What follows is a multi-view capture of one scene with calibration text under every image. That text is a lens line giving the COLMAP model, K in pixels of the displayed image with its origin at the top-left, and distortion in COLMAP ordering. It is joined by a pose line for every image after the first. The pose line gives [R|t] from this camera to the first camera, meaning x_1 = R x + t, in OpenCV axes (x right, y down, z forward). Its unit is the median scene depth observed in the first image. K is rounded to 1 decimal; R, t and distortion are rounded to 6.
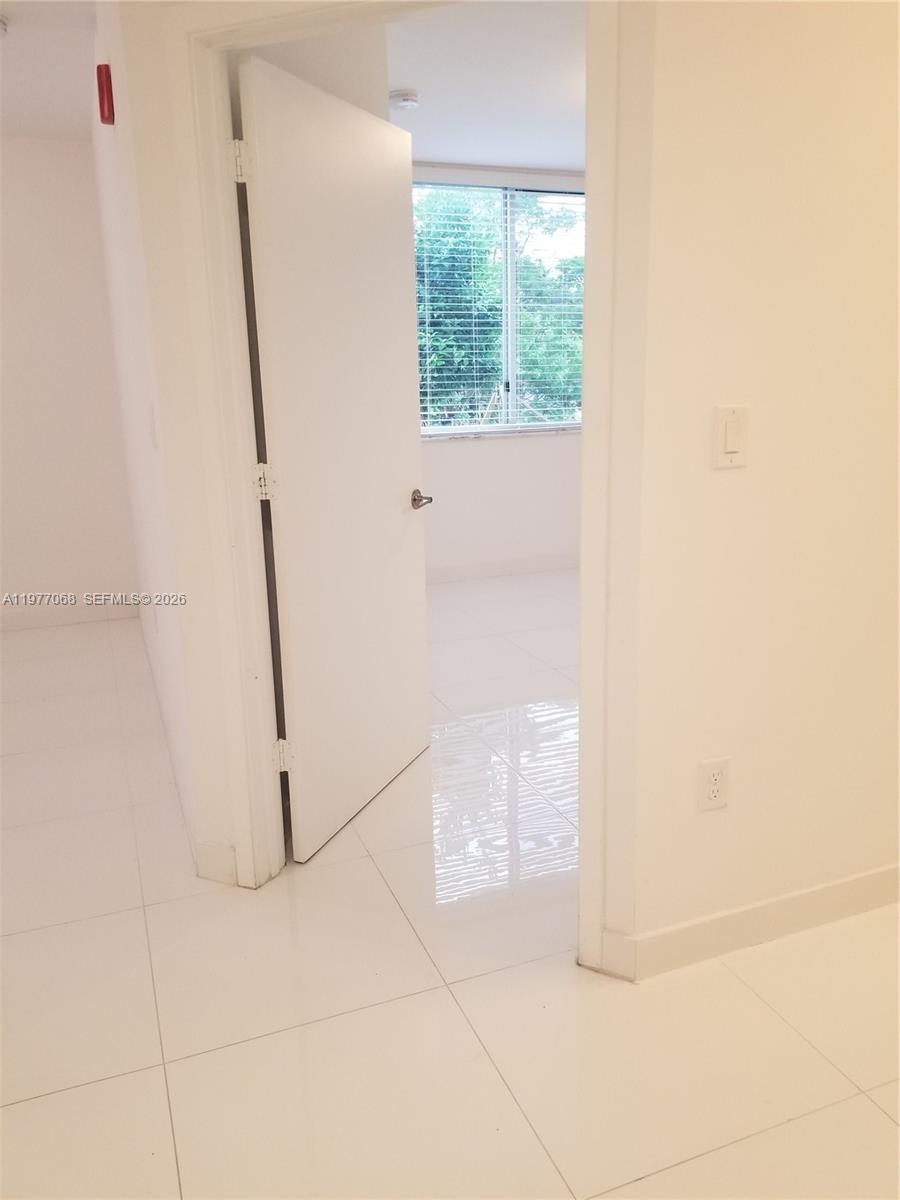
lens RADIAL K [[949.4, 0, 486.5], [0, 949.4, 608.4], [0, 0, 1]] dist [0.049075, -0.083624]
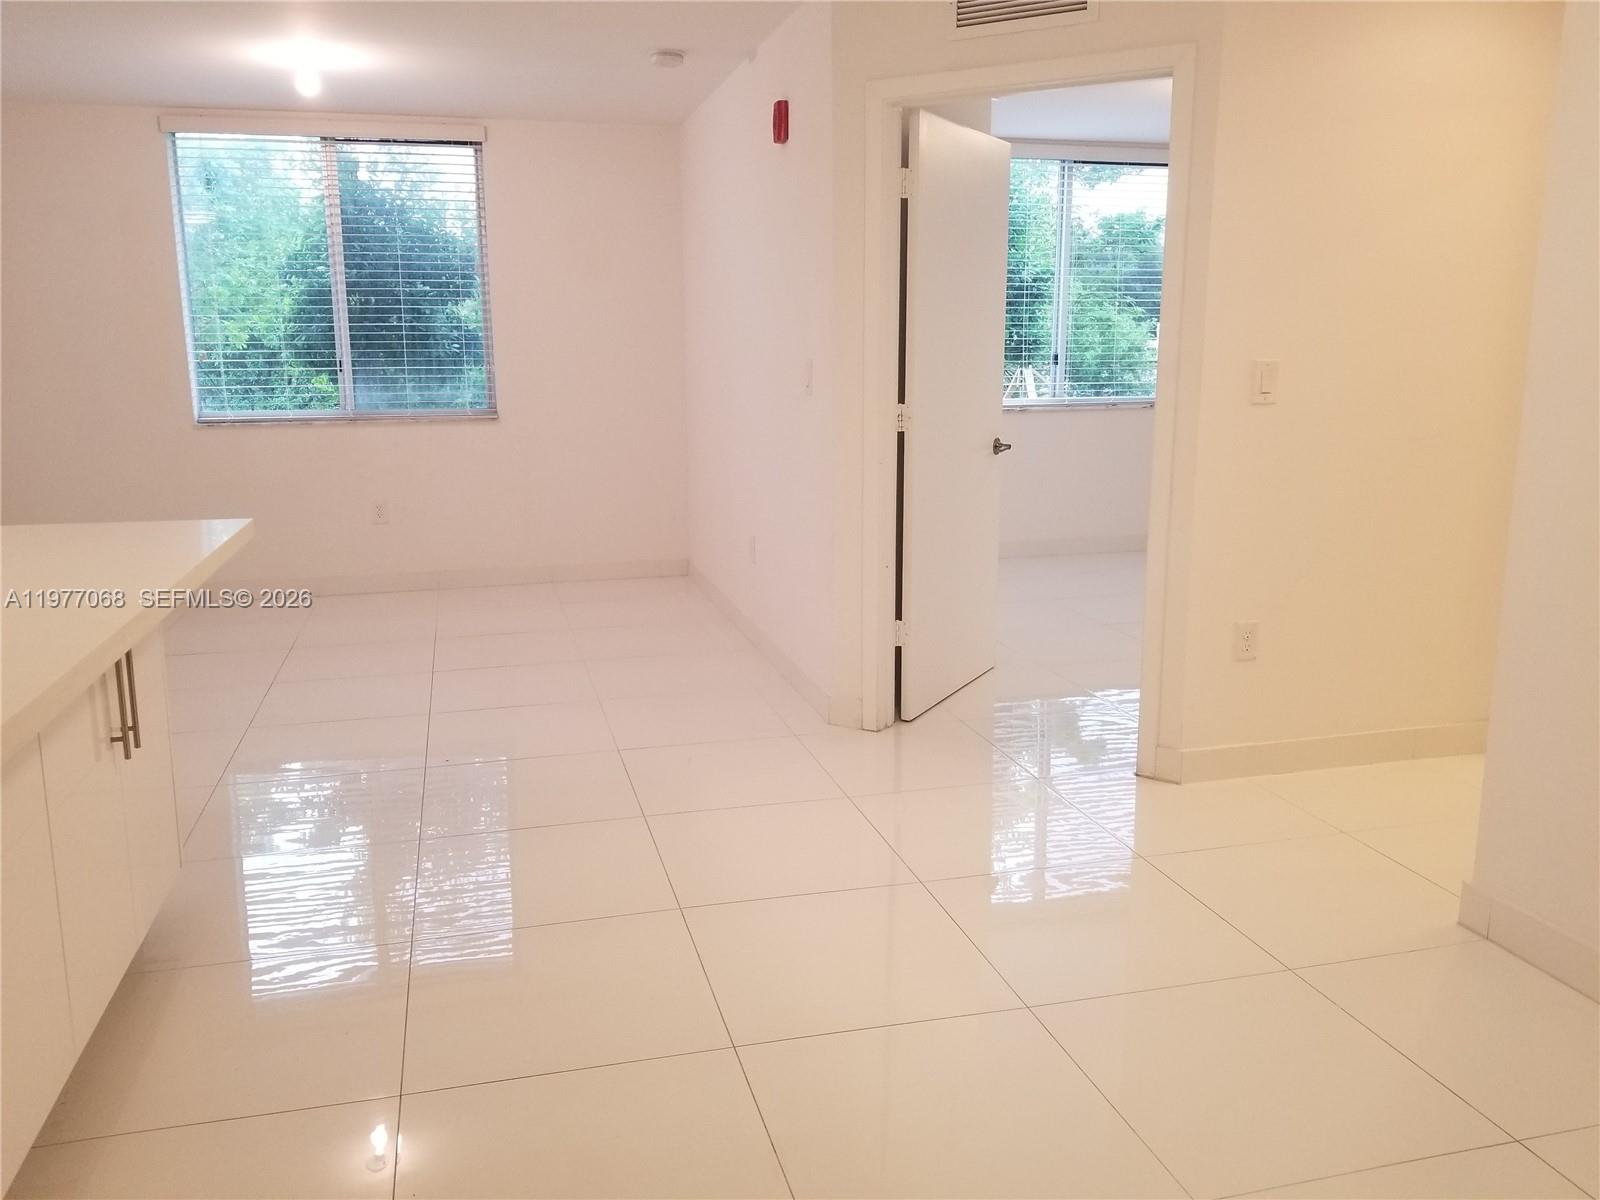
lens RADIAL K [[1265.9, 0, 800.0], [0, 1265.9, 600.0], [0, 0, 1]] dist [0.049075, -0.083624]
pose [[0.989906, 0.041599, -0.135481, -0.094153], [-0.048263, 0.997762, -0.046276, 0.156908], [0.133252, 0.052347, 0.989699, -0.563669]]
